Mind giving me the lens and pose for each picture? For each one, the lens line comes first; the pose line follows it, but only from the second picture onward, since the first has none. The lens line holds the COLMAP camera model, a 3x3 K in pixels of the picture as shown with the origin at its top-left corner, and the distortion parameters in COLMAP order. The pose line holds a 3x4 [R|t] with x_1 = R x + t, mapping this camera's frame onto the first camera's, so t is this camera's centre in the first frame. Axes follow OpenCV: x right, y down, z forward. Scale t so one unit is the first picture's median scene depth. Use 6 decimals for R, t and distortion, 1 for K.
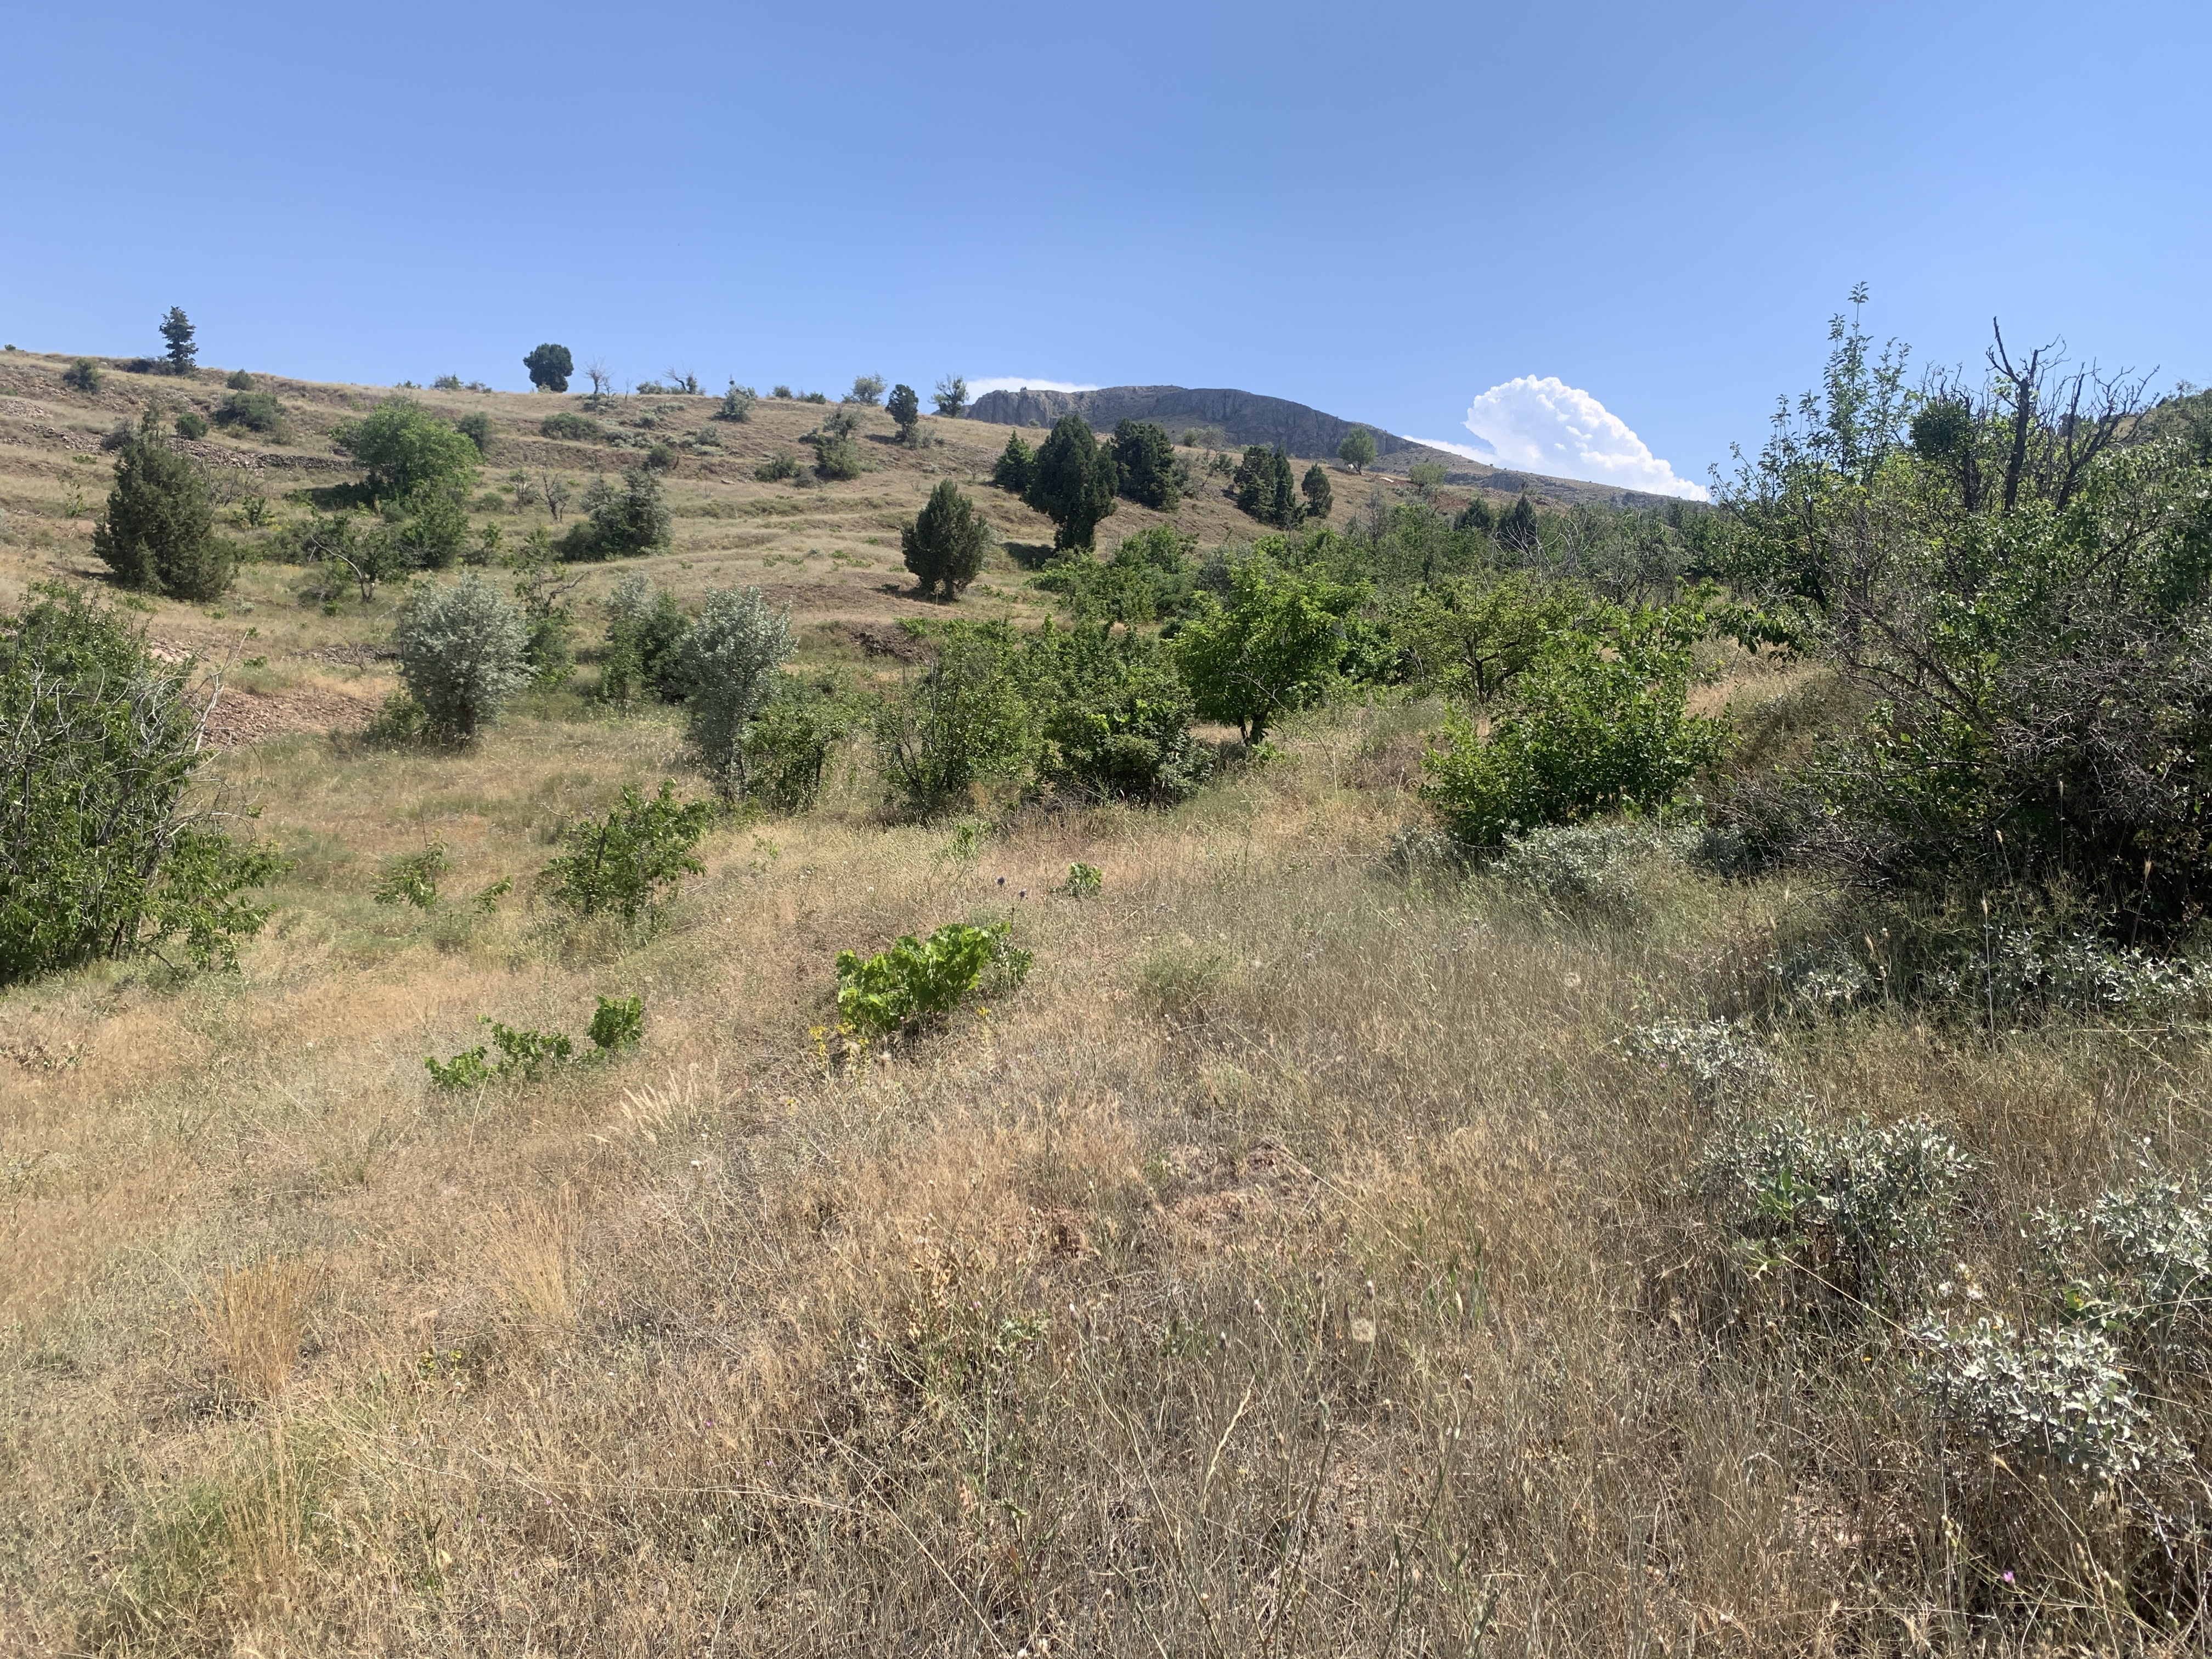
lens RADIAL K [[1706.6, 0, 1128.4], [0, 1706.6, 818.4], [0, 0, 1]] dist [0.047153, -0.059961]
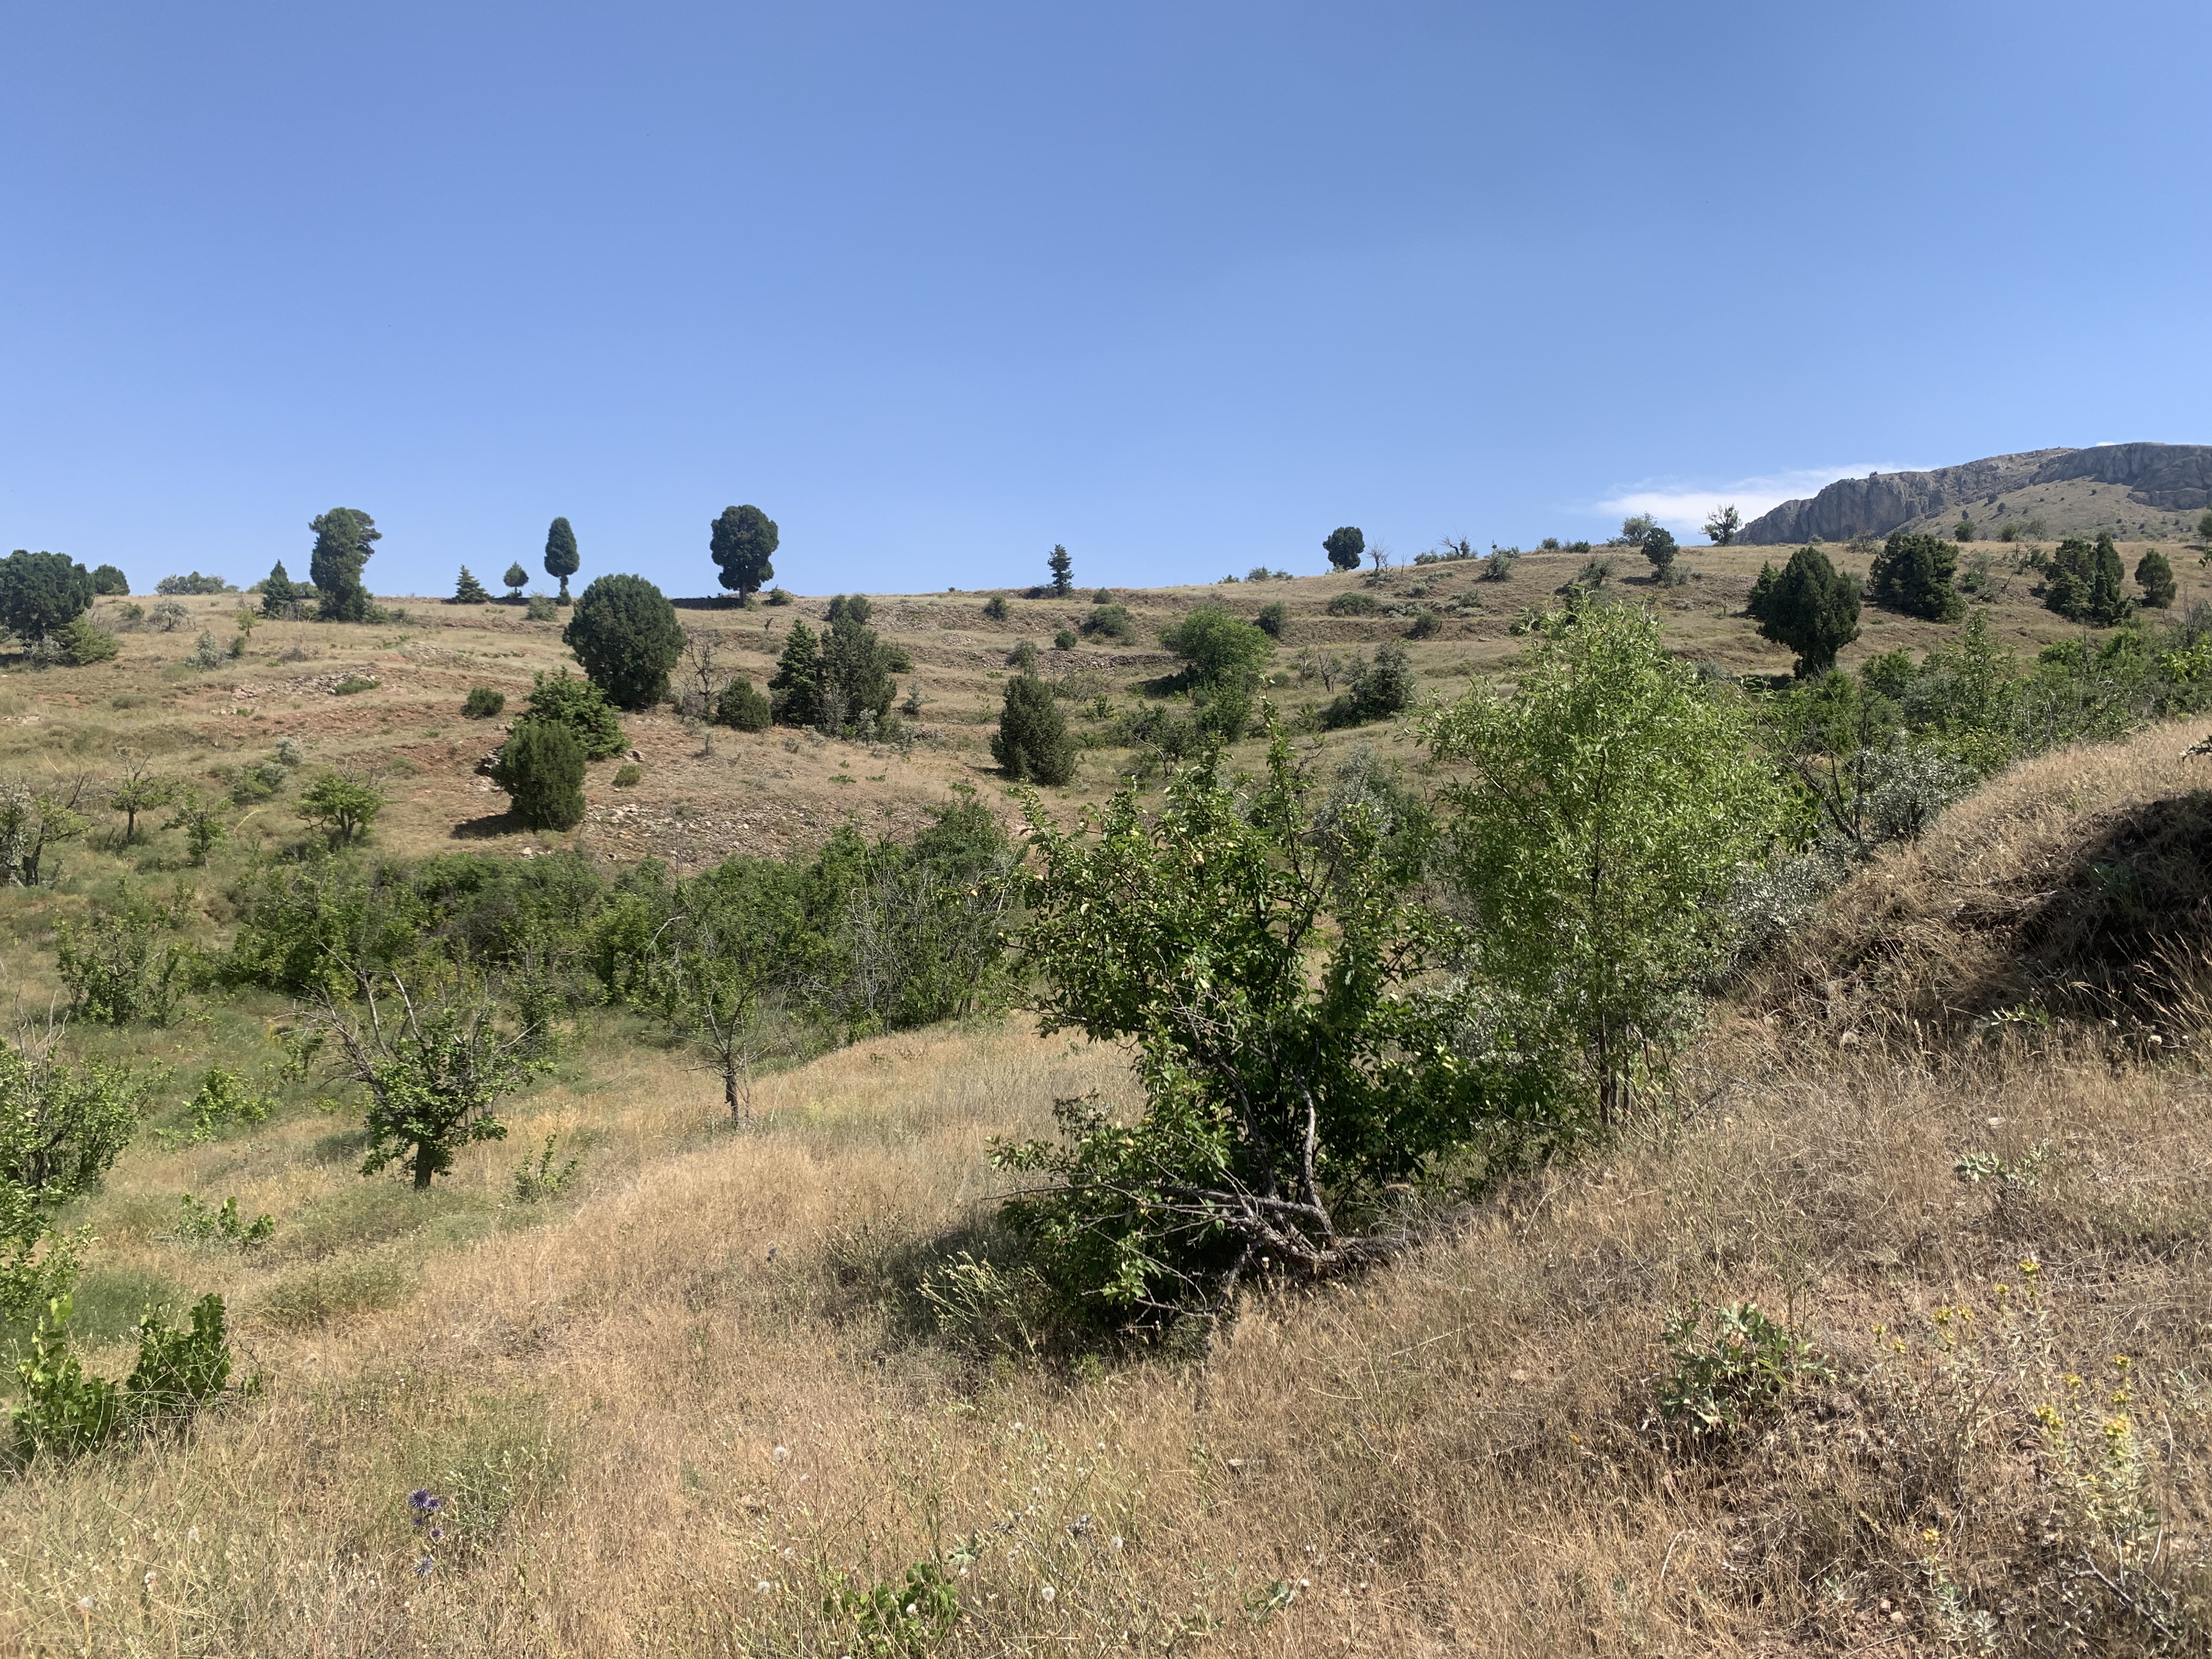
lens RADIAL K [[1737.5, 0, 1108.8], [0, 1737.5, 817.0], [0, 0, 1]] dist [0.016839, -0.027406]
pose [[0.881072, -0.034466, -0.471725, 0.172448], [0.001864, 0.997587, -0.069406, -0.003871], [0.472979, 0.060272, 0.879010, -0.228022]]
